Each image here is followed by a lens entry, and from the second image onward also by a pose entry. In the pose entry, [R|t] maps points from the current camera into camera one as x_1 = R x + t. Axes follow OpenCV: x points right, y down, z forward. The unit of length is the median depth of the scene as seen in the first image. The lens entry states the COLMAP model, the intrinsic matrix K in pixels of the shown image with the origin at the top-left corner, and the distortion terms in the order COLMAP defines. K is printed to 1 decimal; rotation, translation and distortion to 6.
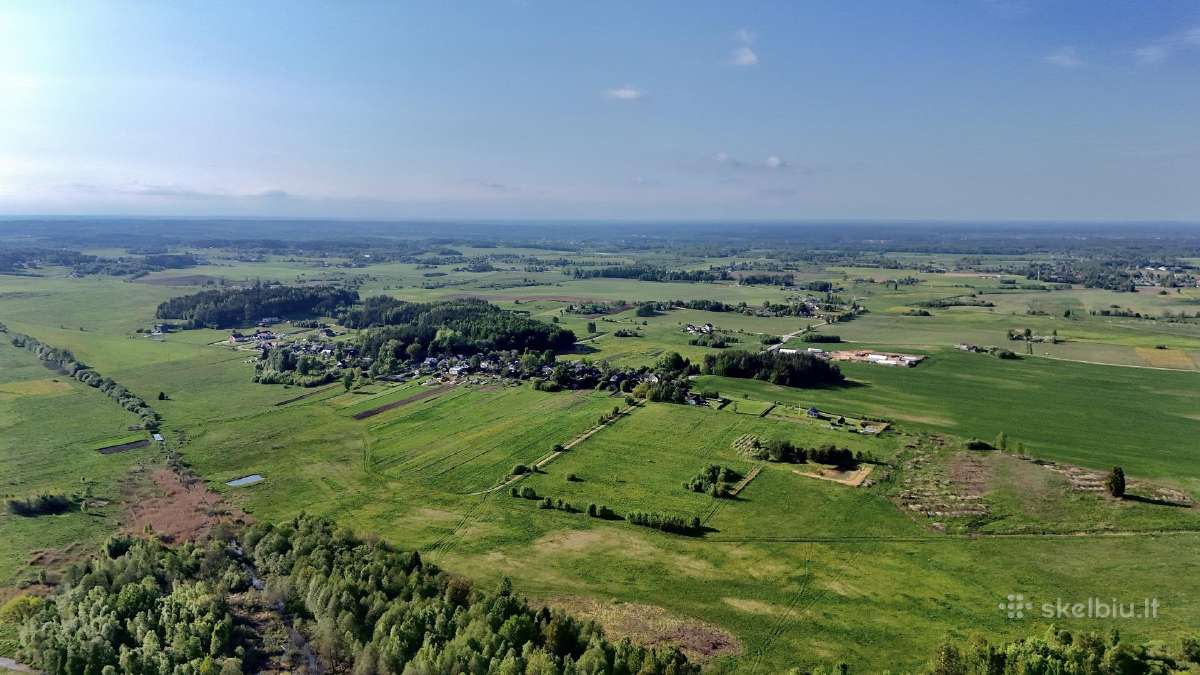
lens RADIAL K [[875.9, 0, 598.4], [0, 875.9, 341.2], [0, 0, 1]] dist [0.083770, -0.079296]
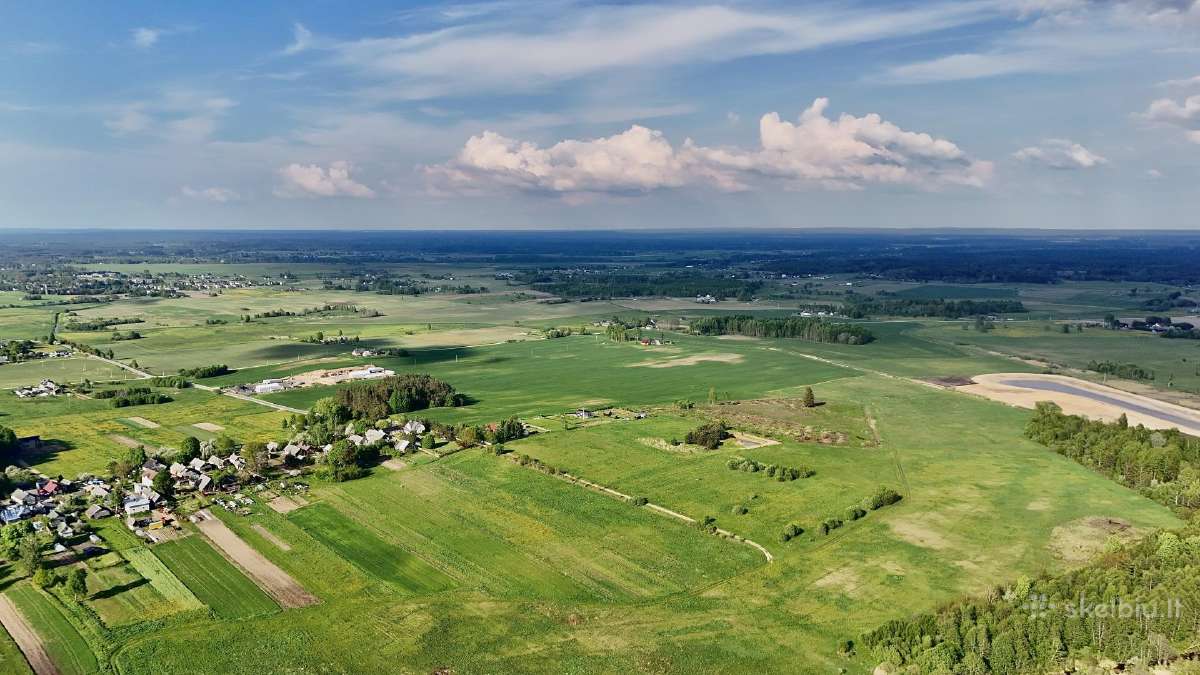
lens RADIAL K [[875.9, 0, 598.4], [0, 875.9, 341.2], [0, 0, 1]] dist [0.083770, -0.079296]
pose [[0.296865, -0.130960, 0.945897, -0.872077], [0.137451, 0.986096, 0.093388, -0.119548], [-0.944975, 0.102291, 0.310738, 0.785328]]
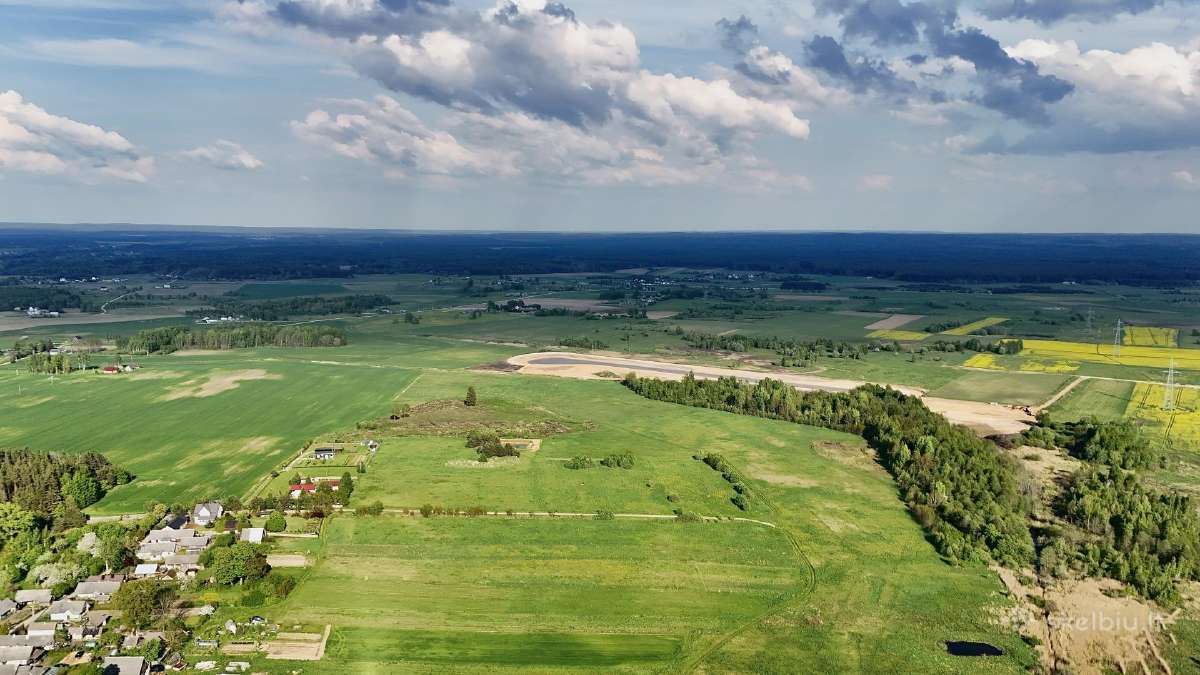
lens RADIAL K [[875.9, 0, 598.4], [0, 875.9, 341.2], [0, 0, 1]] dist [0.083770, -0.079296]
pose [[-0.544339, -0.119133, 0.830363, -0.723503], [0.109654, 0.971266, 0.211232, -0.213229], [-0.831668, 0.206035, -0.515634, 1.443136]]
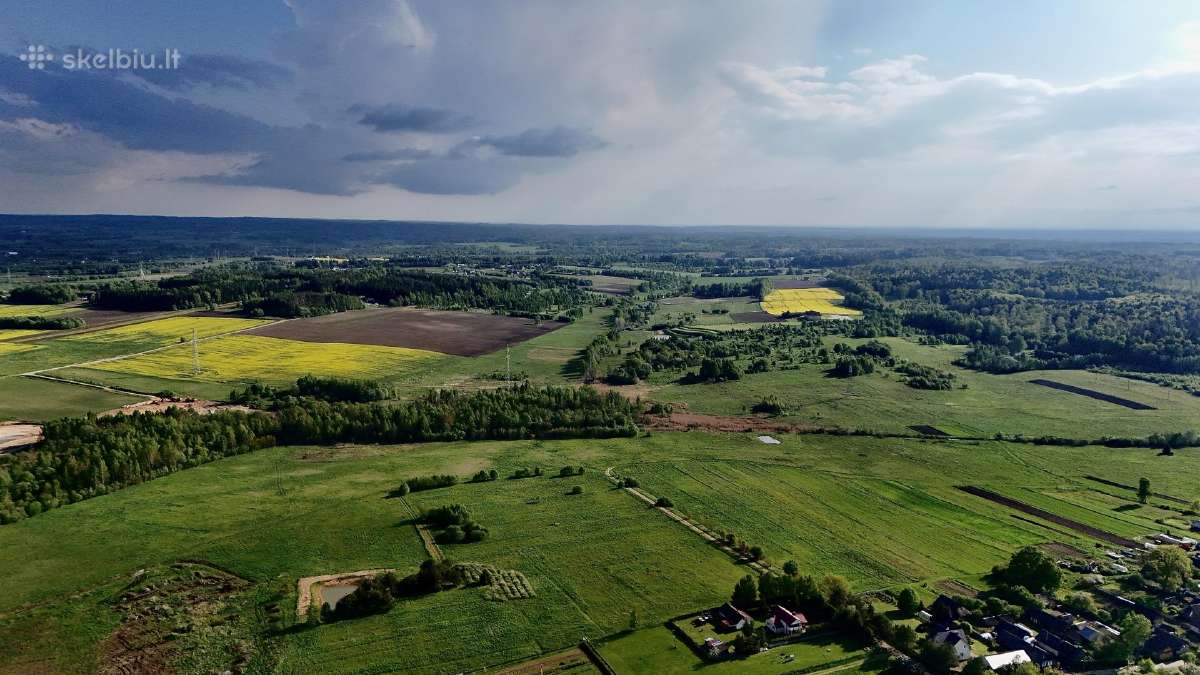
lens RADIAL K [[875.9, 0, 598.4], [0, 875.9, 341.2], [0, 0, 1]] dist [0.083770, -0.079296]
pose [[-0.674652, 0.093465, -0.732194, 0.606541], [-0.117855, 0.965586, 0.231851, -0.216660], [0.728666, 0.242711, -0.640419, 1.502968]]
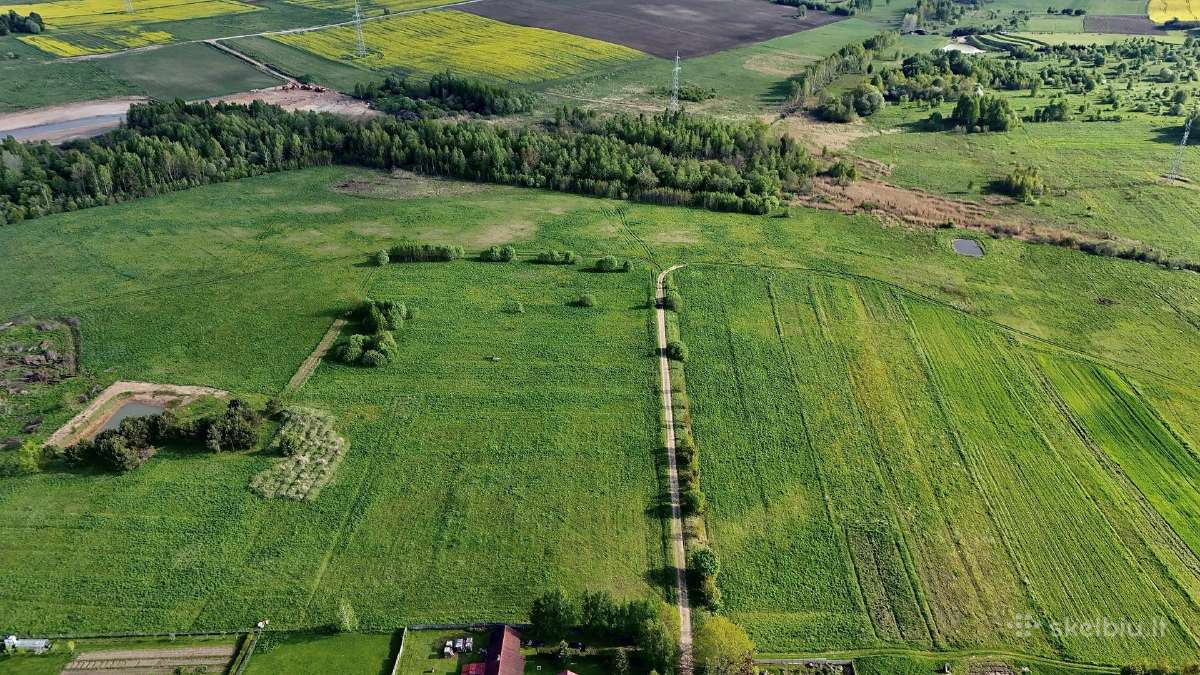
lens RADIAL K [[875.9, 0, 598.4], [0, 875.9, 341.2], [0, 0, 1]] dist [0.083770, -0.079296]
pose [[-0.911725, 0.179820, -0.369354, 0.202455], [-0.078280, 0.806584, 0.585914, -0.204807], [0.403274, 0.563105, -0.721307, 1.422764]]
